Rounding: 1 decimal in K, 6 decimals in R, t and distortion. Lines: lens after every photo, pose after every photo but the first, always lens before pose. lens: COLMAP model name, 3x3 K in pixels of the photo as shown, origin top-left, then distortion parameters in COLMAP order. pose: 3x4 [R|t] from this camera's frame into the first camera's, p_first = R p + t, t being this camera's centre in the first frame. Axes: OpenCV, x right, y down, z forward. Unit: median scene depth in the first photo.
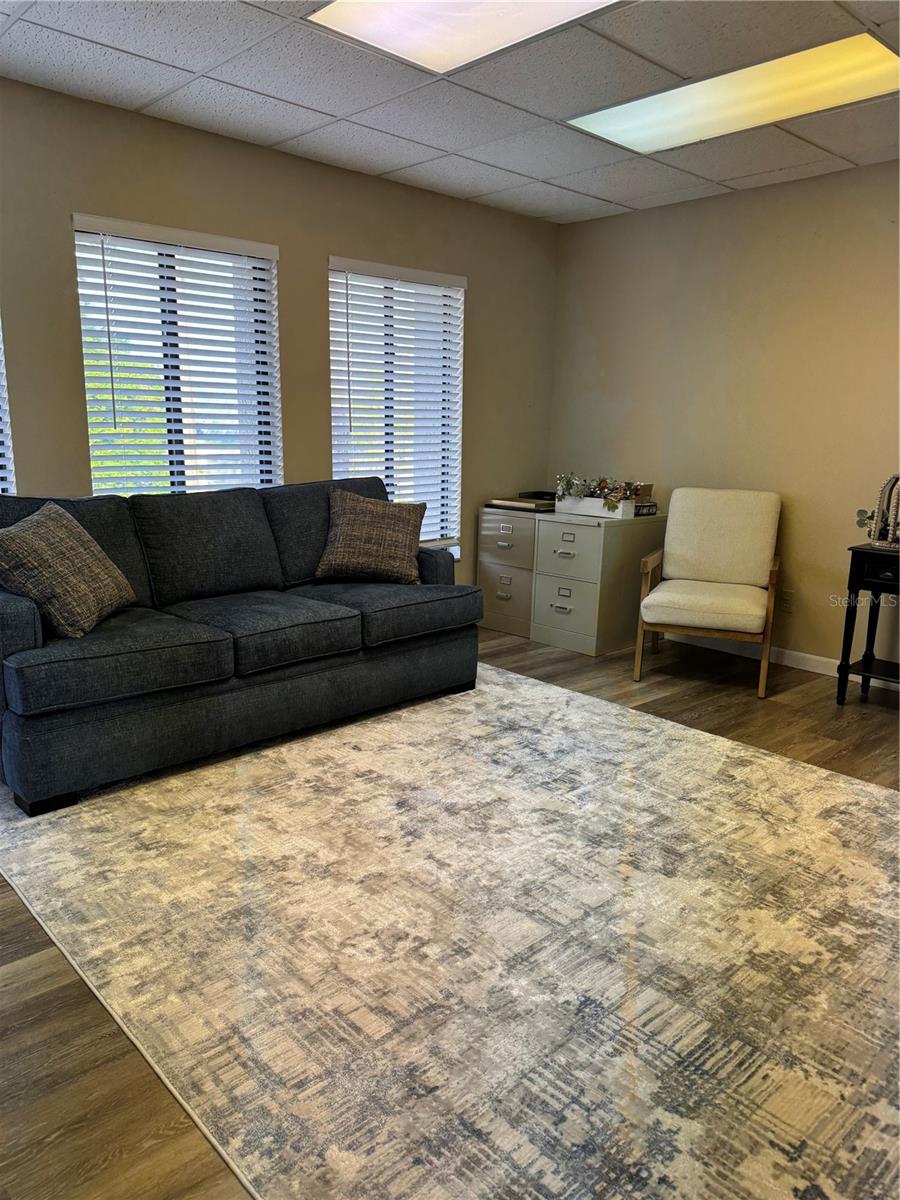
lens RADIAL K [[841.1, 0, 454.4], [0, 841.1, 598.8], [0, 0, 1]] dist [0.067655, -0.087033]
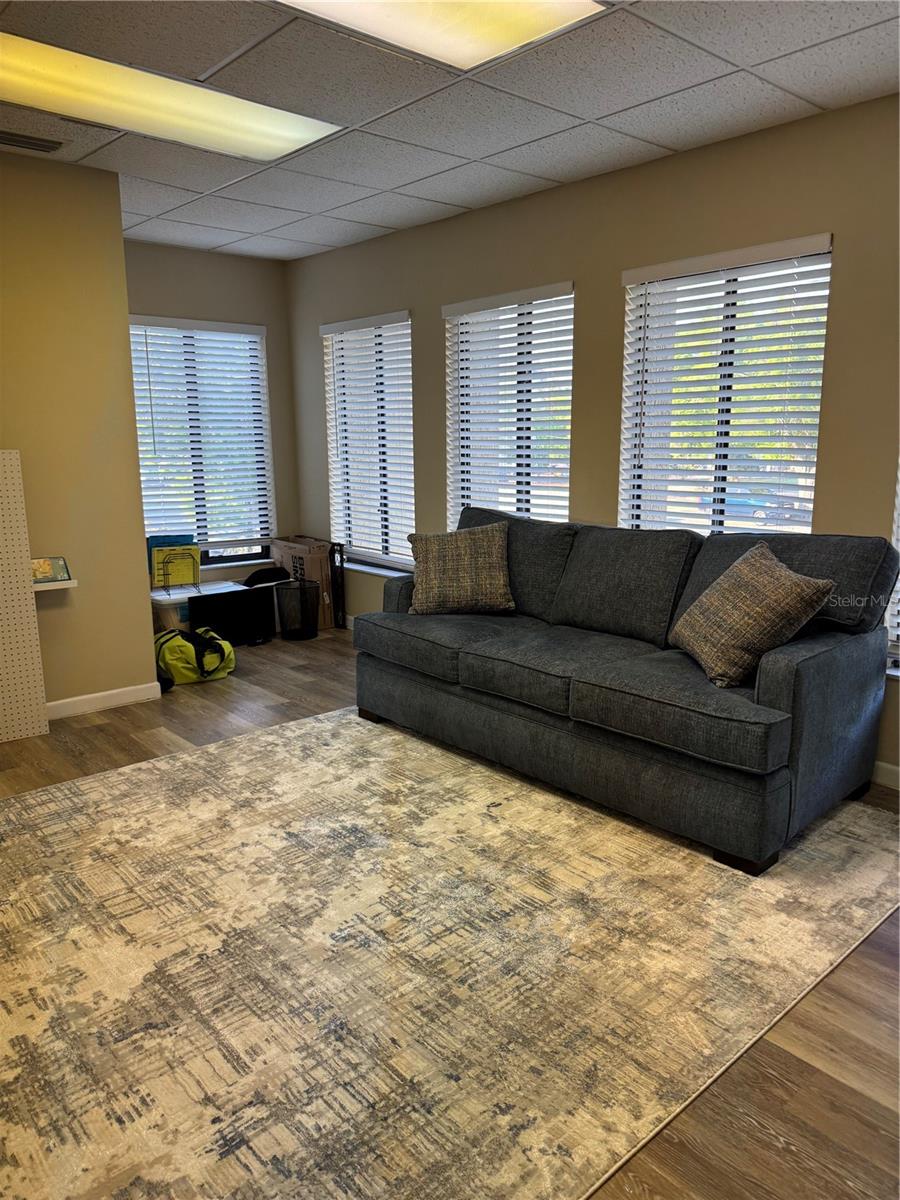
lens RADIAL K [[833.4, 0, 453.7], [0, 833.4, 602.8], [0, 0, 1]] dist [0.151146, -0.317475]
pose [[-0.028310, 0.181807, -0.982927, 0.868373], [-0.193859, 0.963653, 0.183826, -0.231913], [0.980621, 0.195754, 0.007964, 1.016129]]
